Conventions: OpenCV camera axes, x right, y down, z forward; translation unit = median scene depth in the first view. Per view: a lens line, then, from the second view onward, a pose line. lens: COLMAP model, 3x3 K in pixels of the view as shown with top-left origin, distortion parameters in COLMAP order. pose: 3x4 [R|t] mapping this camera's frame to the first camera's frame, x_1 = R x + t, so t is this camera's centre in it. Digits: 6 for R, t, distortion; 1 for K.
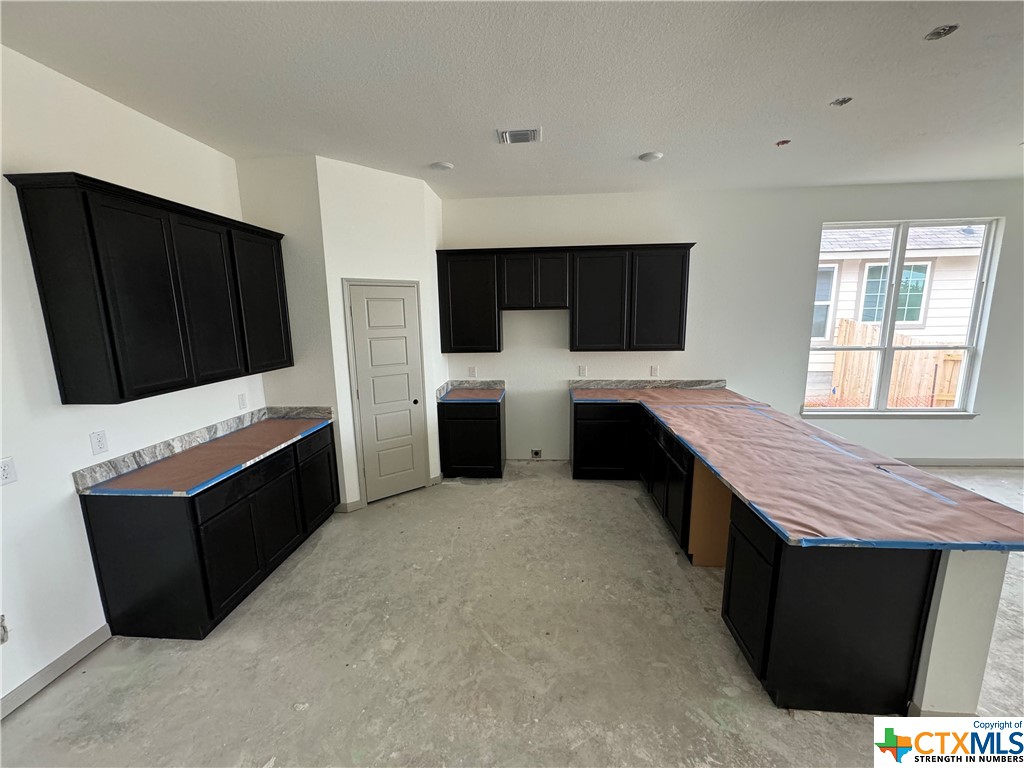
lens RADIAL K [[410.6, 0, 511.9], [0, 410.6, 385.0], [0, 0, 1]] dist [-0.002279, -0.000362]
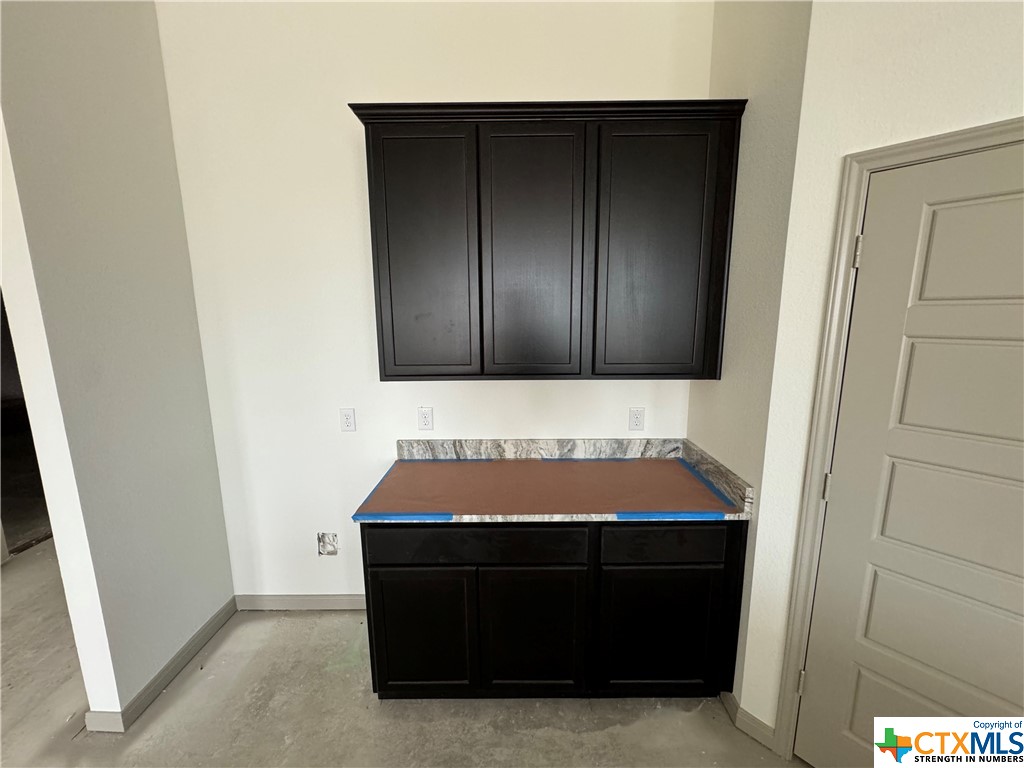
lens RADIAL K [[410.6, 0, 512.4], [0, 410.6, 382.9], [0, 0, 1]] dist [-0.002279, -0.000362]
pose [[0.072218, 0.180557, -0.980910, -0.070500], [-0.168805, 0.971502, 0.166397, -0.101143], [0.983000, 0.153565, 0.100639, 0.861977]]
